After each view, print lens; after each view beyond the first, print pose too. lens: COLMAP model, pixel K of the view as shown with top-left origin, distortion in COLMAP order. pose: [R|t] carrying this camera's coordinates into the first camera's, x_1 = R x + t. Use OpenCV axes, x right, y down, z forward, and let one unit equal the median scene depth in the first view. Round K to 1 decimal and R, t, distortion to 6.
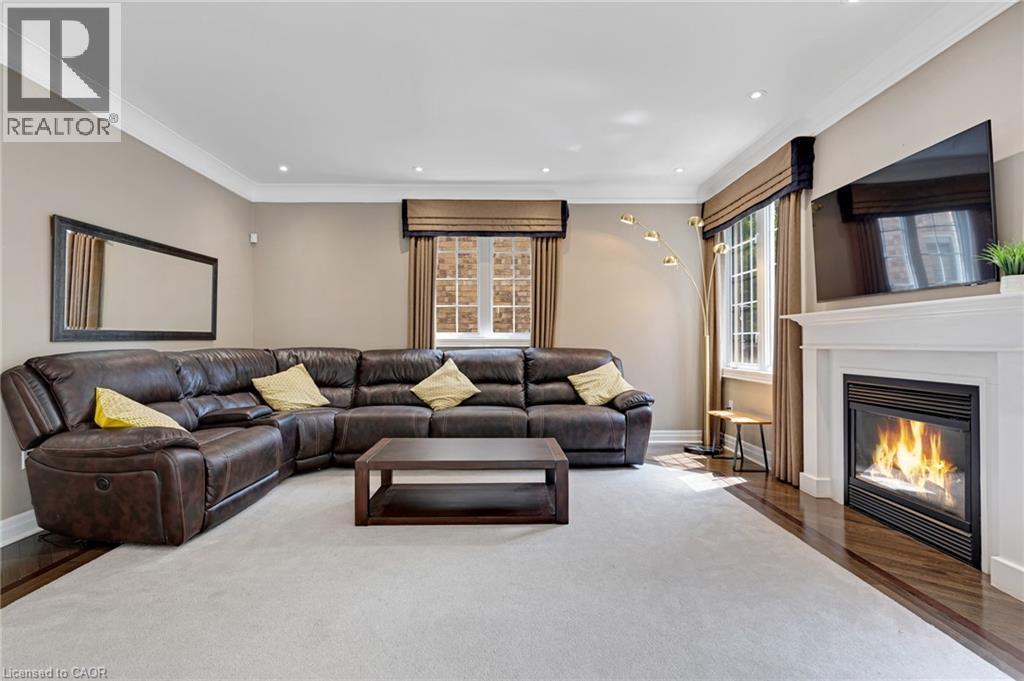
lens RADIAL K [[491.3, 0, 512.8], [0, 491.3, 338.3], [0, 0, 1]] dist [-0.001912, -0.002175]
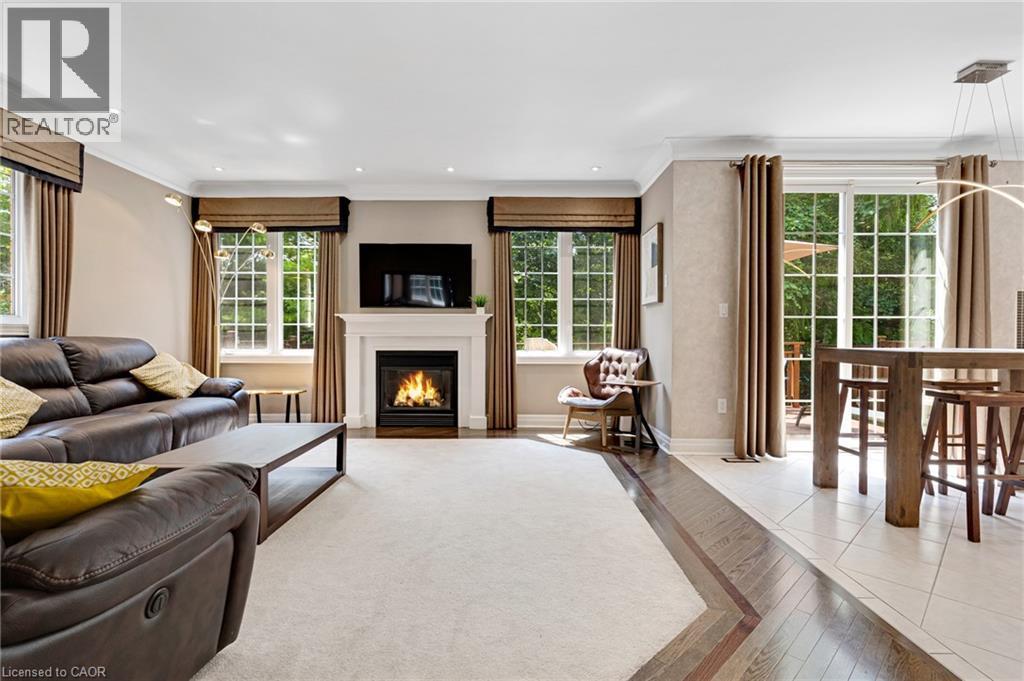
lens RADIAL K [[491.3, 0, 520.4], [0, 491.3, 338.8], [0, 0, 1]] dist [-0.001912, -0.002175]
pose [[0.002241, -0.003410, 0.999992, -0.718624], [-0.011508, 0.999928, 0.003435, 0.013357], [-0.999931, -0.011516, 0.002202, 0.341876]]
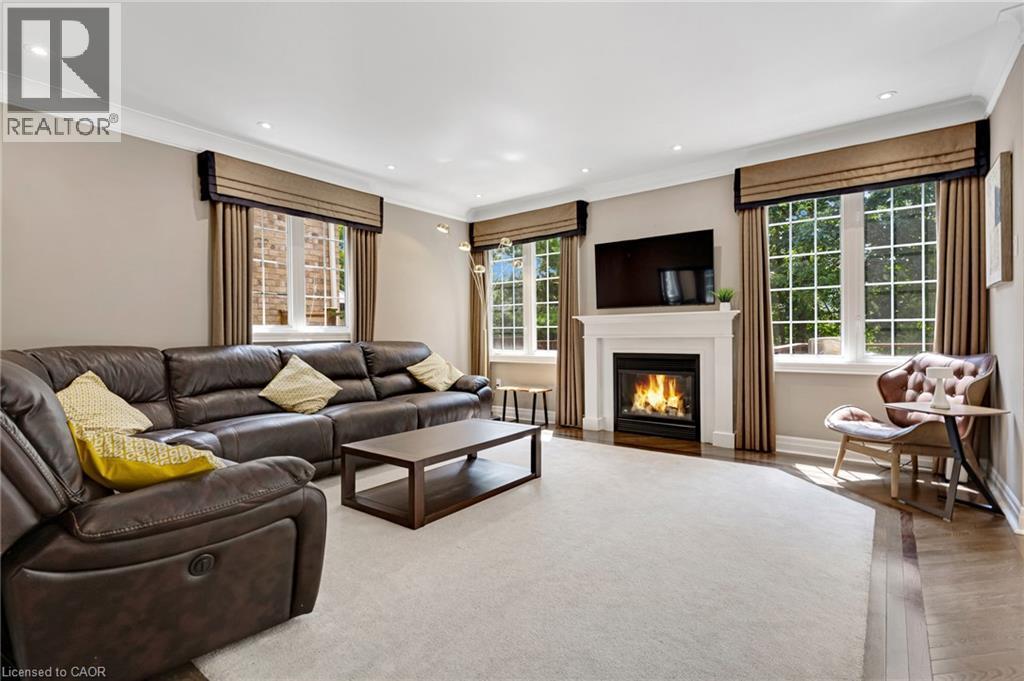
lens RADIAL K [[491.3, 0, 512.2], [0, 491.3, 337.7], [0, 0, 1]] dist [-0.001912, -0.002175]
pose [[0.618781, -0.009623, 0.785505, -0.583852], [0.001981, 0.999941, 0.010689, 0.002025], [-0.785561, -0.005058, 0.618763, 0.166312]]
